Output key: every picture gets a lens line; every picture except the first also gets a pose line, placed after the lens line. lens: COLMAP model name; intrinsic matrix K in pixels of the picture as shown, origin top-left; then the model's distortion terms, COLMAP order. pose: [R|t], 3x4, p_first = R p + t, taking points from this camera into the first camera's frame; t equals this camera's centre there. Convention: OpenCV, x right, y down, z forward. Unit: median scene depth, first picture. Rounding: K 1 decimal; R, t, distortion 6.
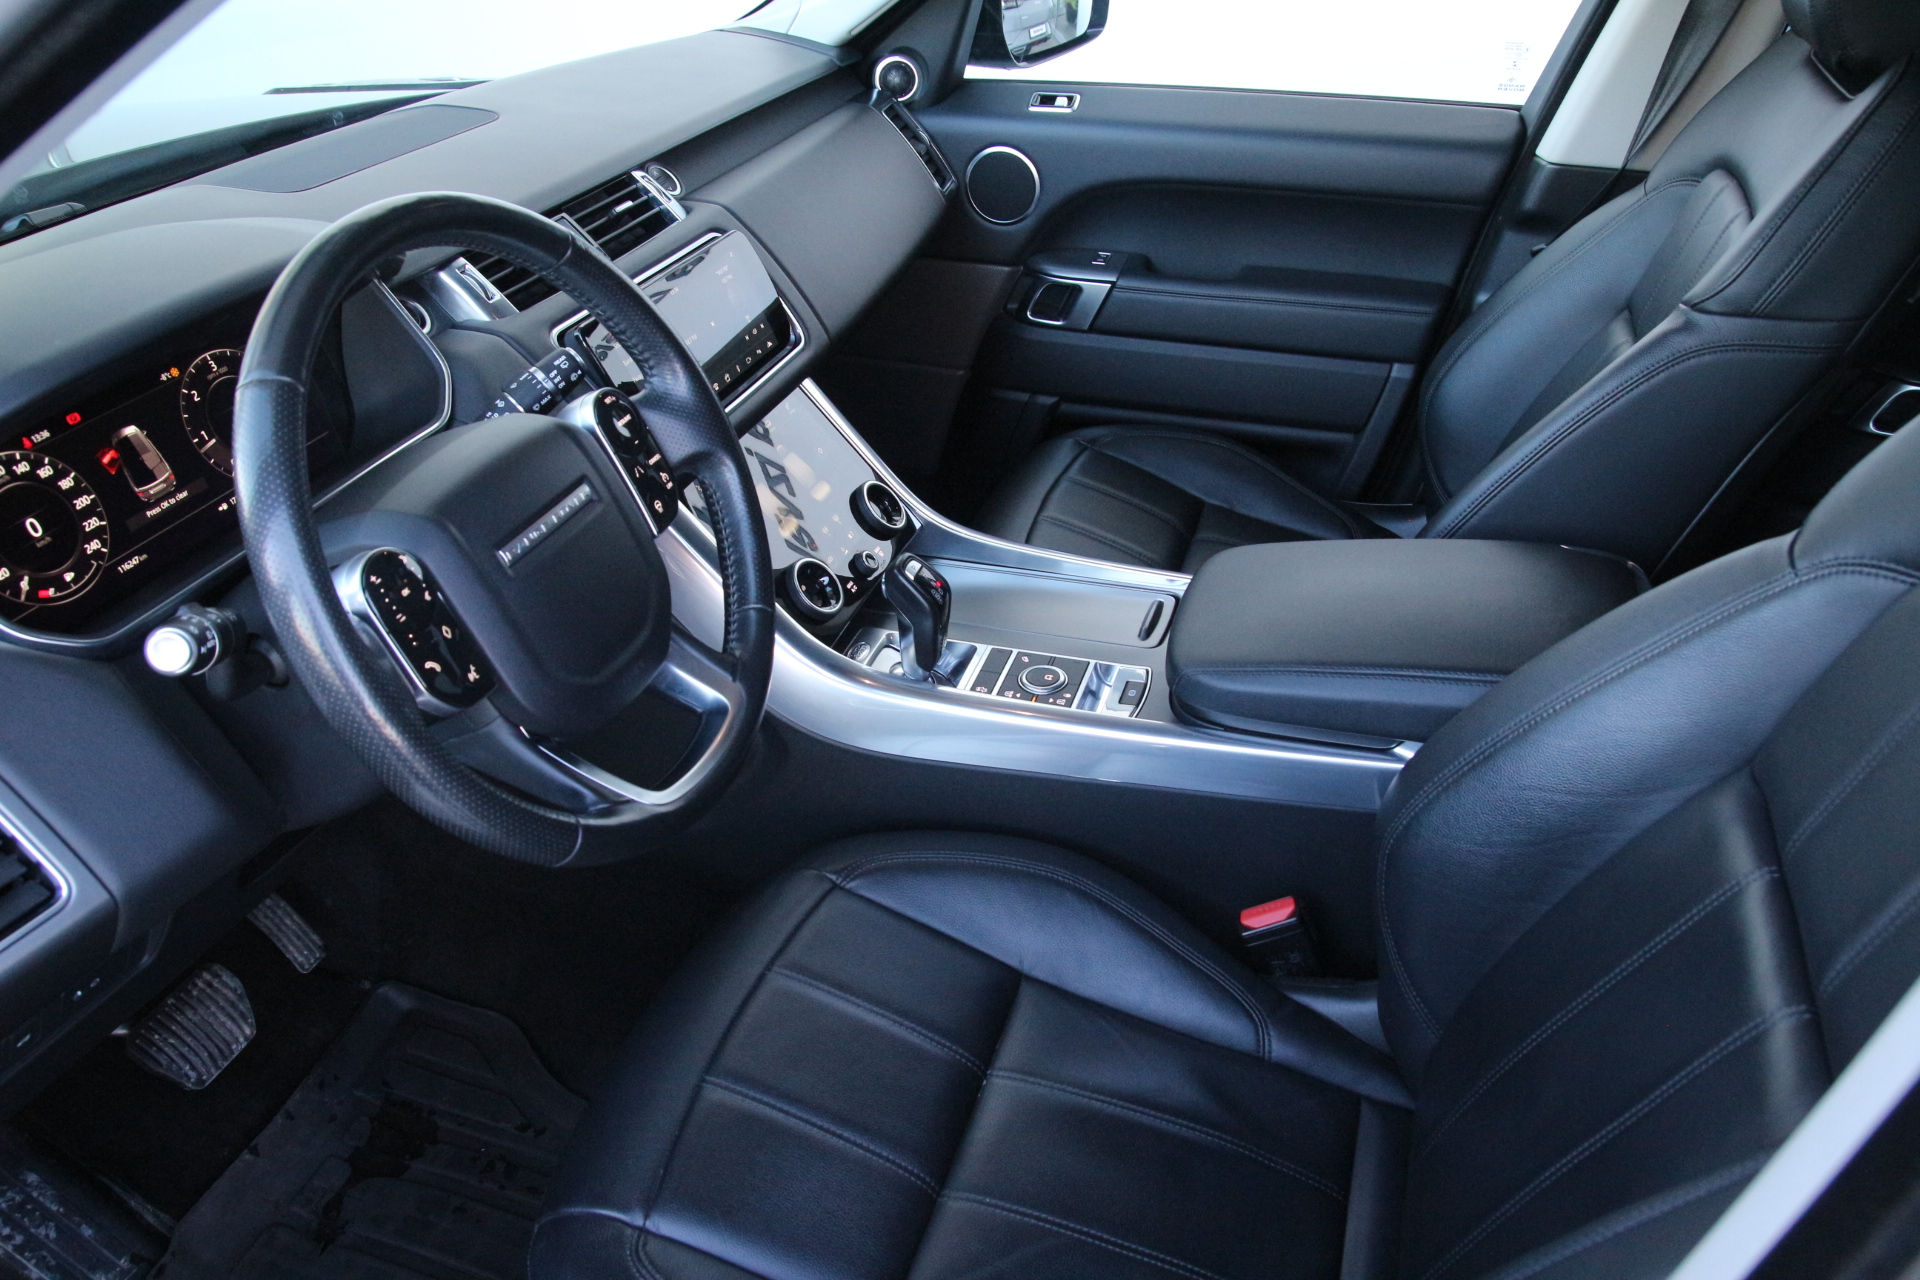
lens RADIAL K [[1444.9, 0, 971.7], [0, 1444.9, 674.6], [0, 0, 1]] dist [-0.148464, 0.103244]
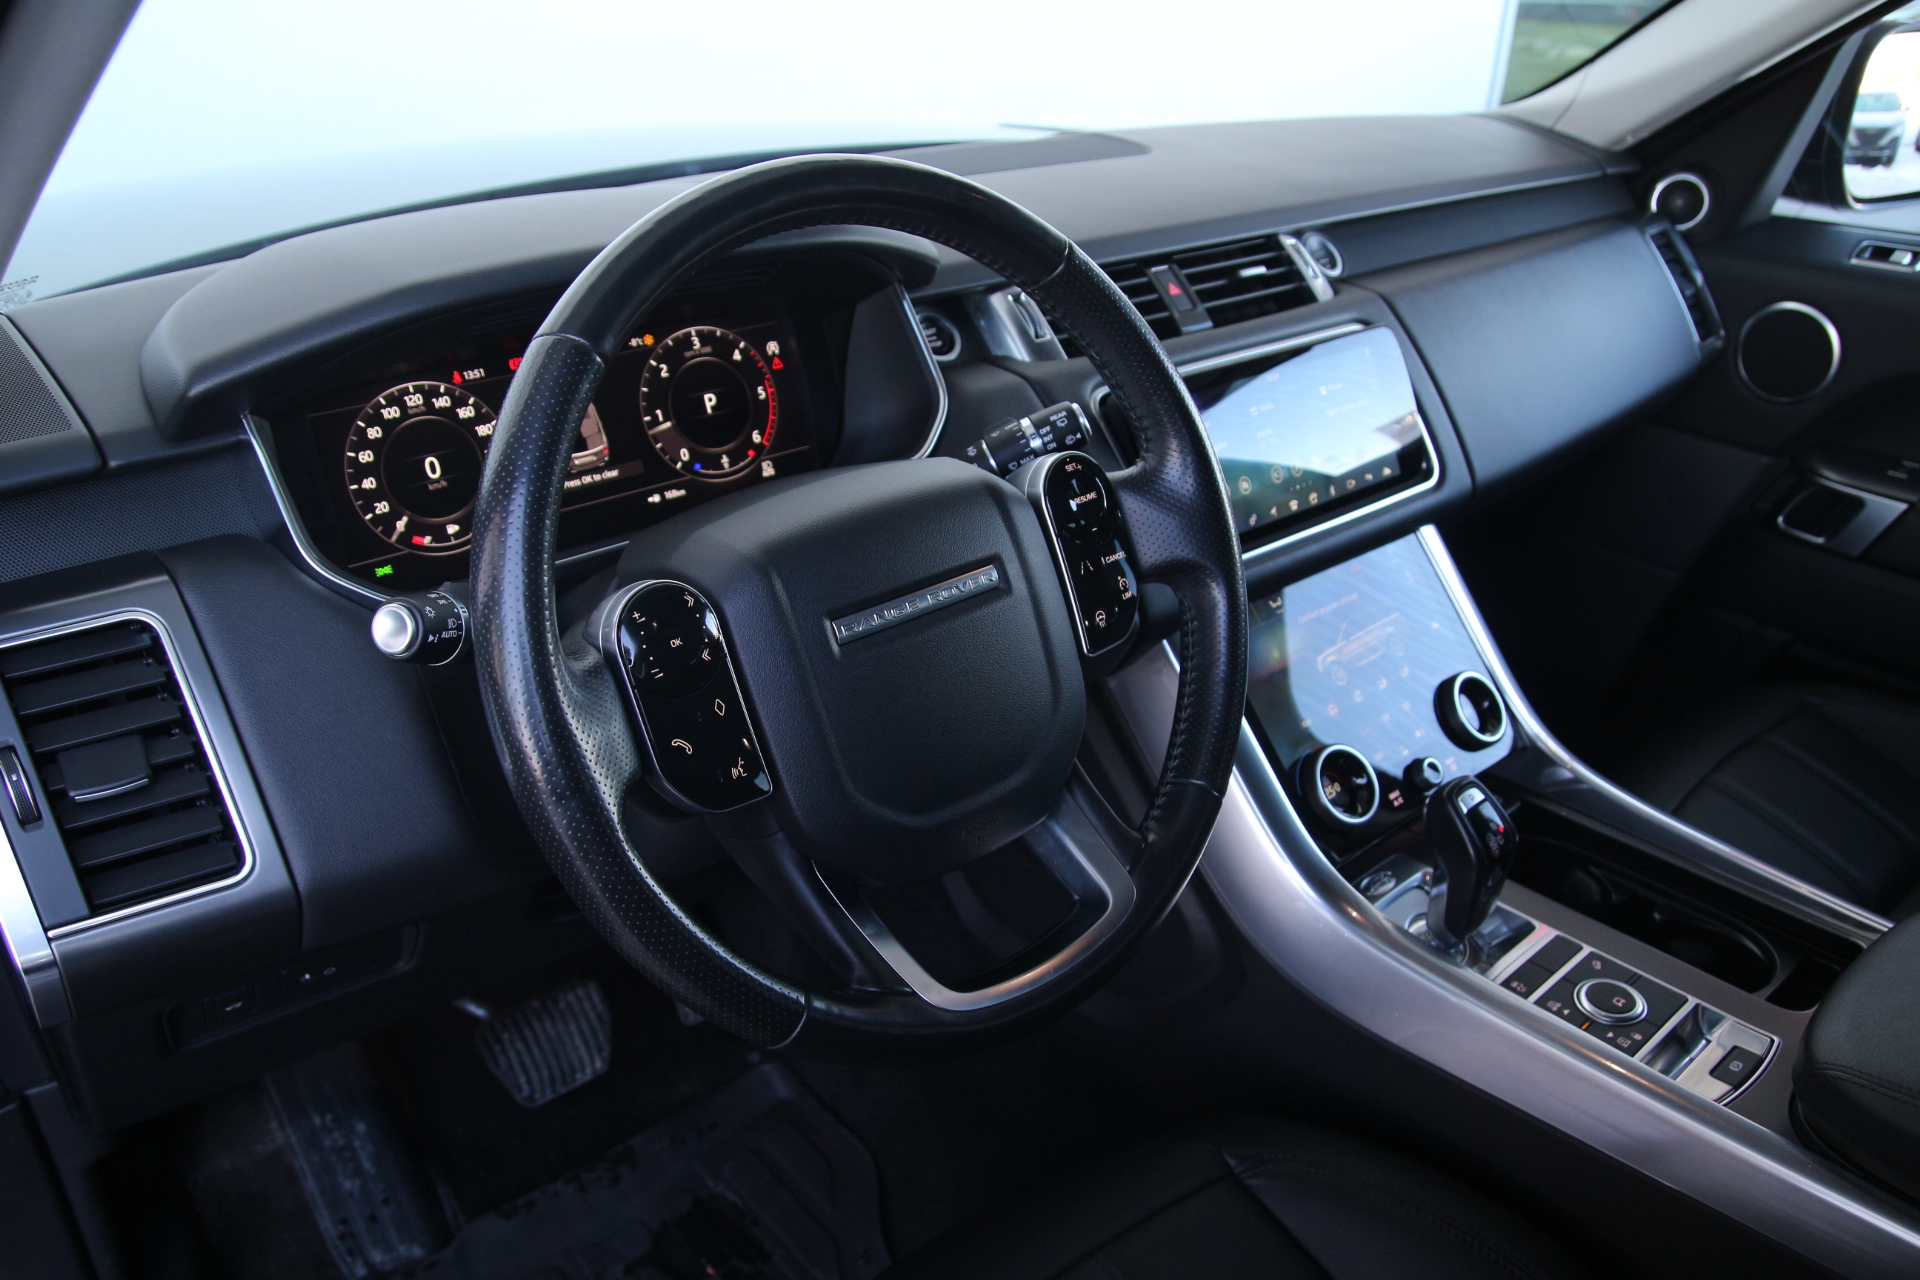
lens RADIAL K [[1501.6, 0, 963.0], [0, 1501.6, 674.7], [0, 0, 1]] dist [-0.136117, 0.126188]
pose [[0.856718, 0.254797, -0.448457, 0.059829], [-0.296145, 0.954860, -0.023229, -0.039936], [0.422295, 0.152709, 0.893503, 0.209249]]
